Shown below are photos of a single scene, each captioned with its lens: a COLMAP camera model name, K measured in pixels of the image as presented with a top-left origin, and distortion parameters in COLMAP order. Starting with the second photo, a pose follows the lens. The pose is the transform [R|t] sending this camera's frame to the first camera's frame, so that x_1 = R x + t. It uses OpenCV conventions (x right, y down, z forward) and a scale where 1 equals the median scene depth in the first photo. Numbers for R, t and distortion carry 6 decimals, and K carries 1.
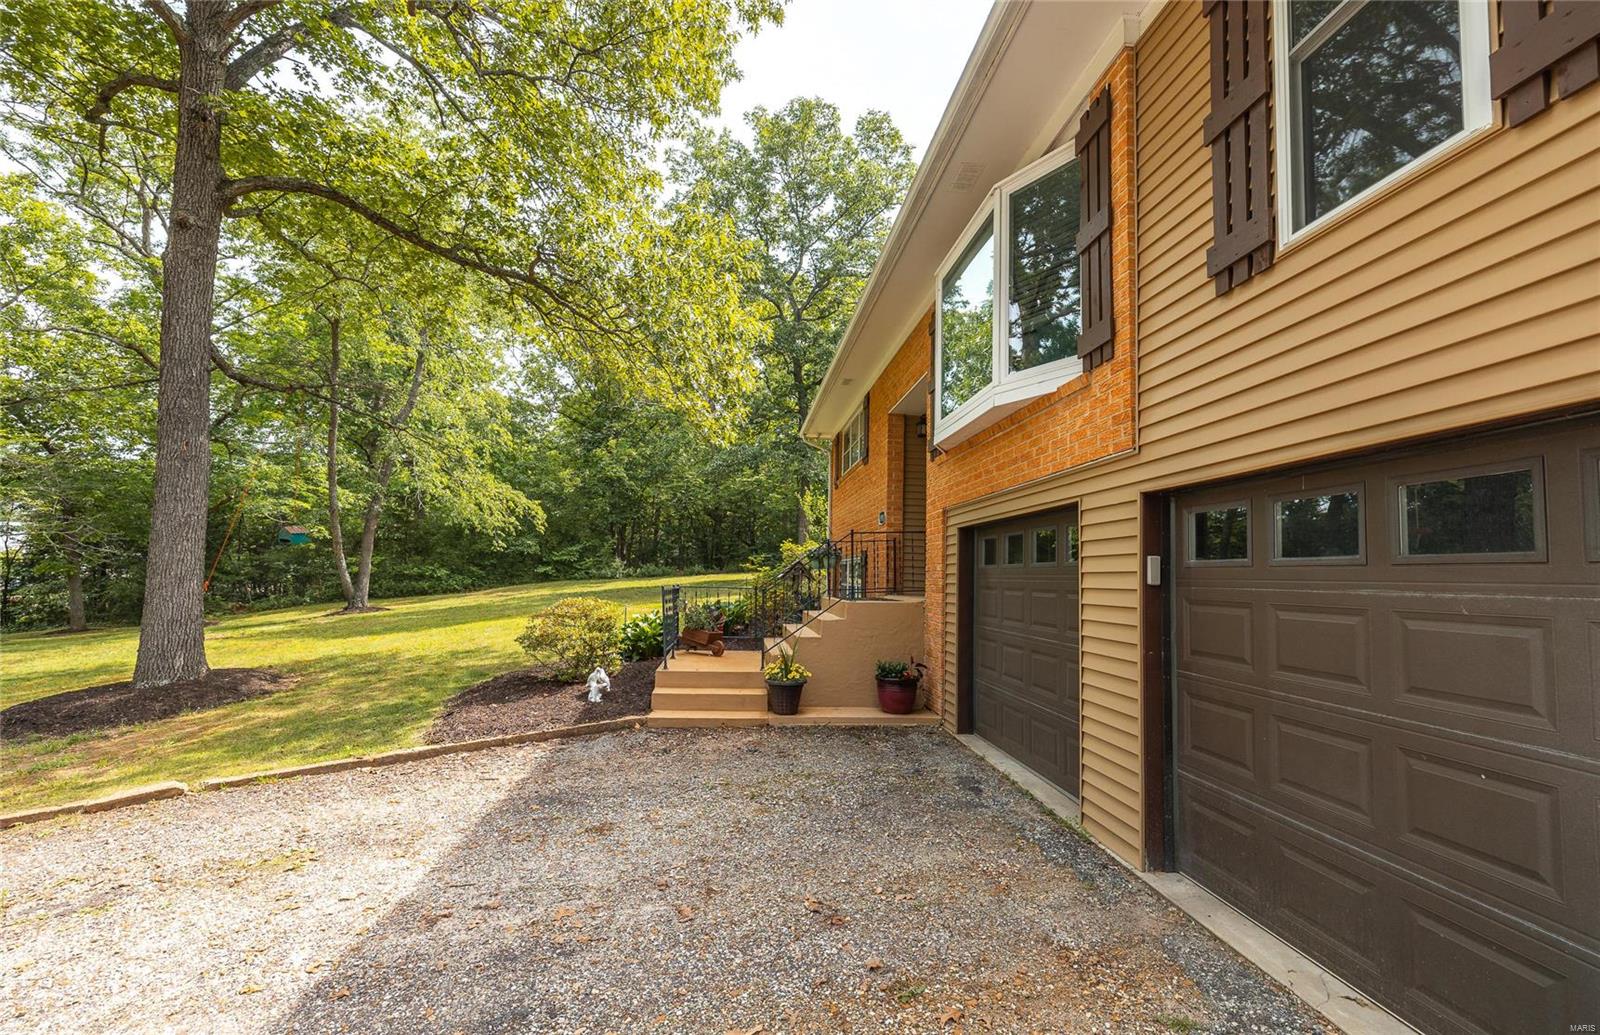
lens RADIAL K [[680.7, 0, 806.6], [0, 680.7, 526.1], [0, 0, 1]] dist [0.006478, 0.000314]
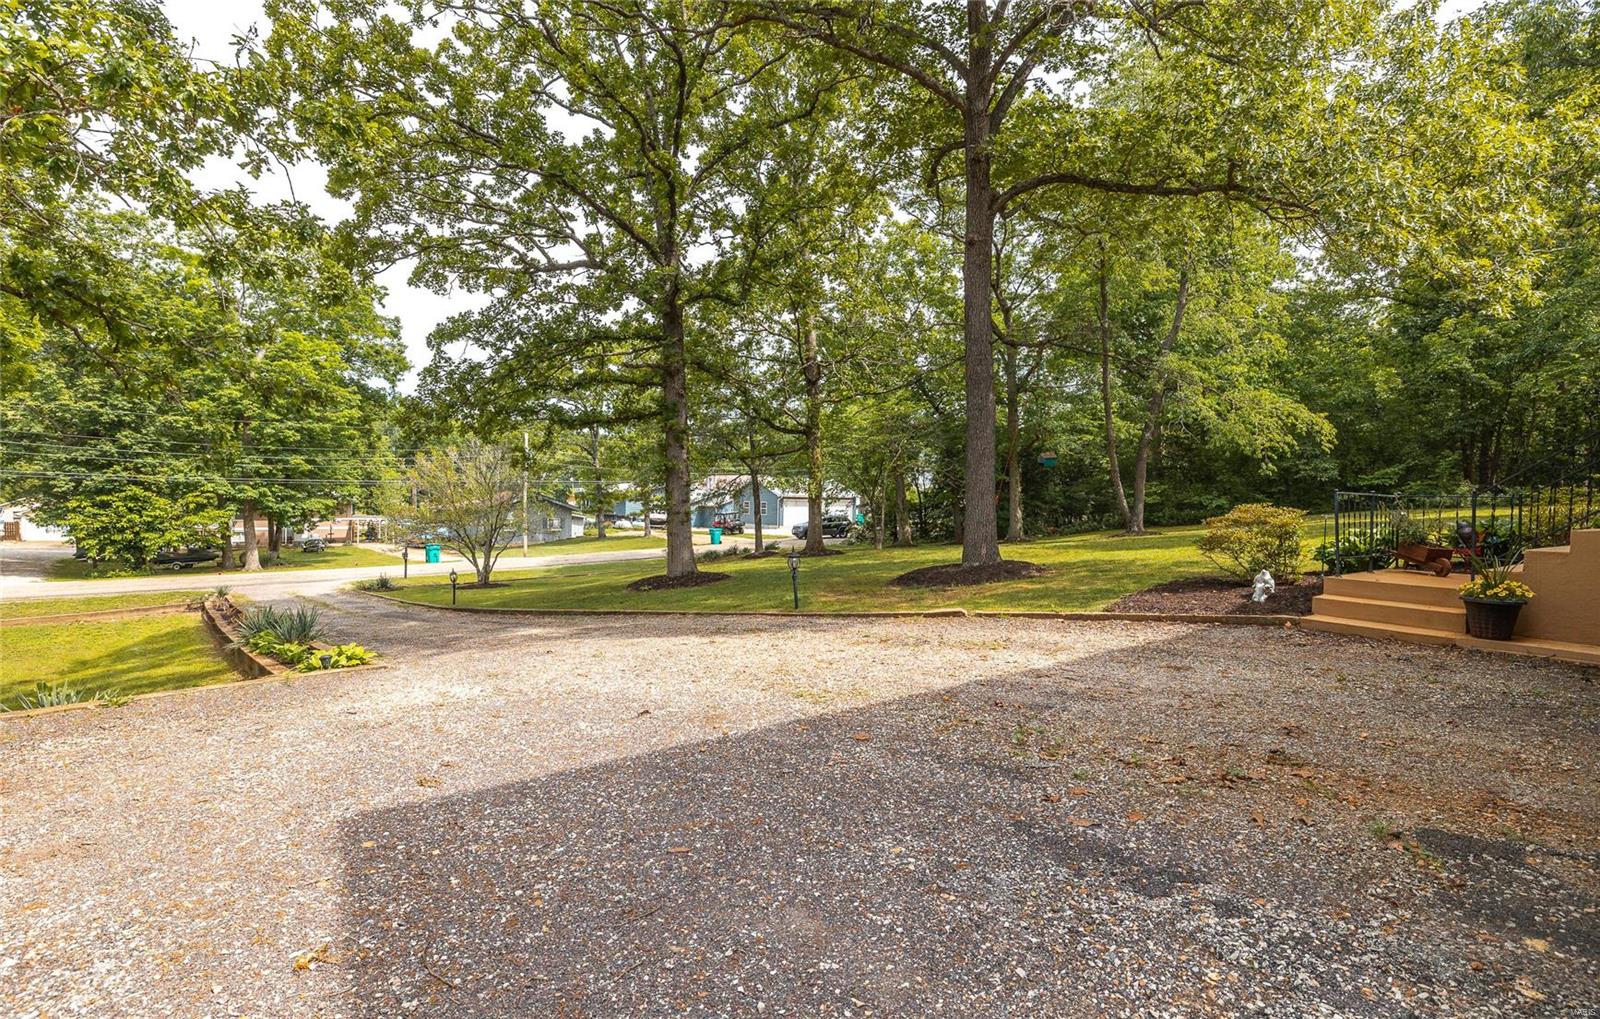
lens RADIAL K [[748.2, 0, 797.5], [0, 748.2, 518.9], [0, 0, 1]] dist [-0.010652, -0.000086]
pose [[0.510825, 0.017201, -0.859513, 0.176491], [0.056405, 0.996975, 0.053474, 0.019172], [0.857832, -0.075797, 0.508309, -0.097251]]
